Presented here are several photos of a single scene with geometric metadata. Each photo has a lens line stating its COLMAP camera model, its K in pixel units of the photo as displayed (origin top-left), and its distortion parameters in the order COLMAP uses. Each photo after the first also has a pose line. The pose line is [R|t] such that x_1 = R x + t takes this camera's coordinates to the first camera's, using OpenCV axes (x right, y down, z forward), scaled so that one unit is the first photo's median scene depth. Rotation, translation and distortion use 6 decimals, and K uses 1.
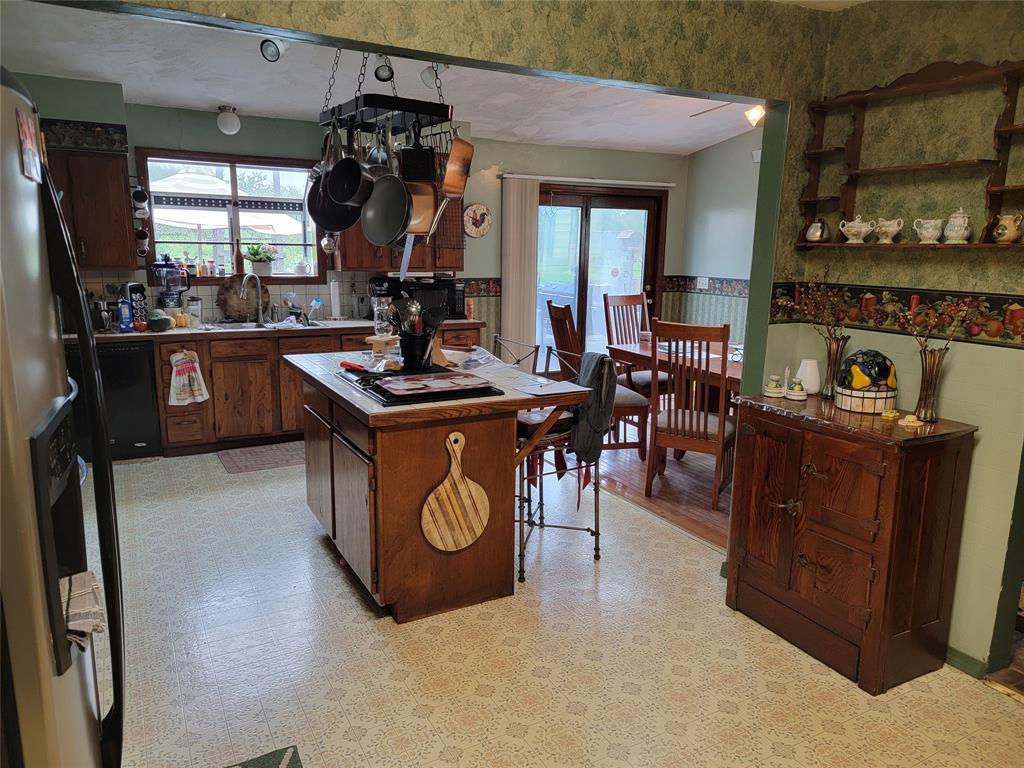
lens RADIAL K [[710.0, 0, 512.0], [0, 710.0, 384.0], [0, 0, 1]] dist [0.086749, -0.079331]
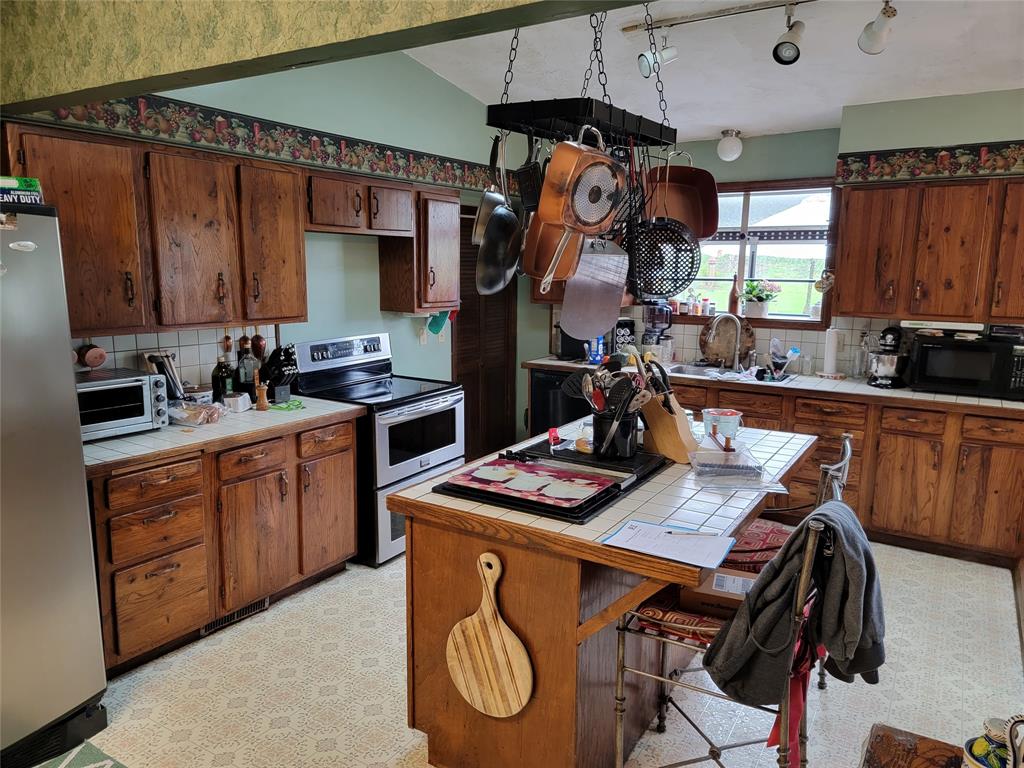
lens RADIAL K [[710.0, 0, 512.0], [0, 710.0, 384.0], [0, 0, 1]] dist [0.086749, -0.079331]
pose [[0.487876, 0.139399, -0.861710, 0.268226], [-0.168731, 0.983609, 0.063588, -0.076246], [0.856450, 0.114375, 0.503400, 0.320159]]
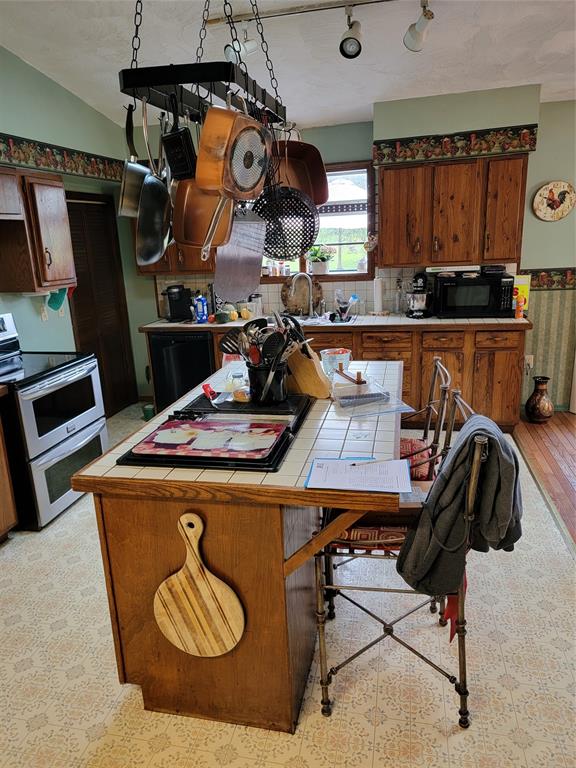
lens RADIAL K [[532.5, 0, 280.6], [0, 532.5, 376.3], [0, 0, 1]] dist [0.086749, -0.079331]
pose [[0.746649, 0.119608, -0.654377, 0.176232], [-0.069603, 0.992350, 0.101965, -0.071918], [0.661567, -0.030586, 0.749262, 0.322733]]
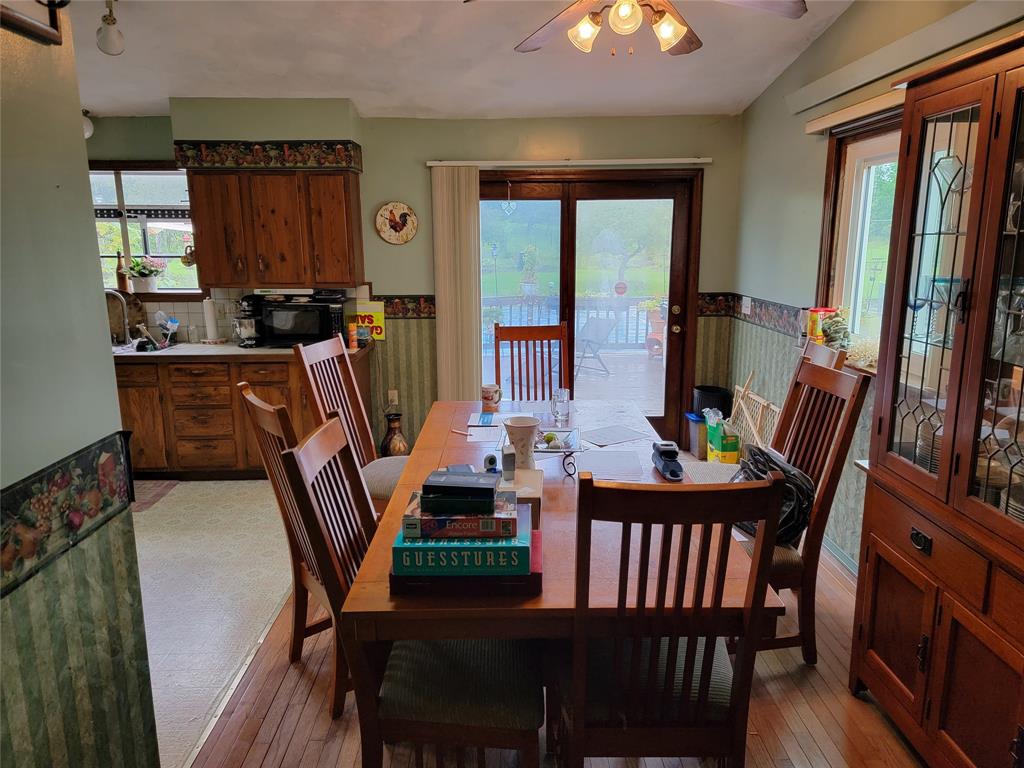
lens RADIAL K [[710.0, 0, 512.0], [0, 710.0, 384.0], [0, 0, 1]] dist [0.086749, -0.079331]
pose [[0.888469, 0.070647, -0.453466, 0.487938], [-0.069441, 0.997399, 0.019334, -0.084613], [0.453652, 0.014312, 0.891064, 0.398558]]
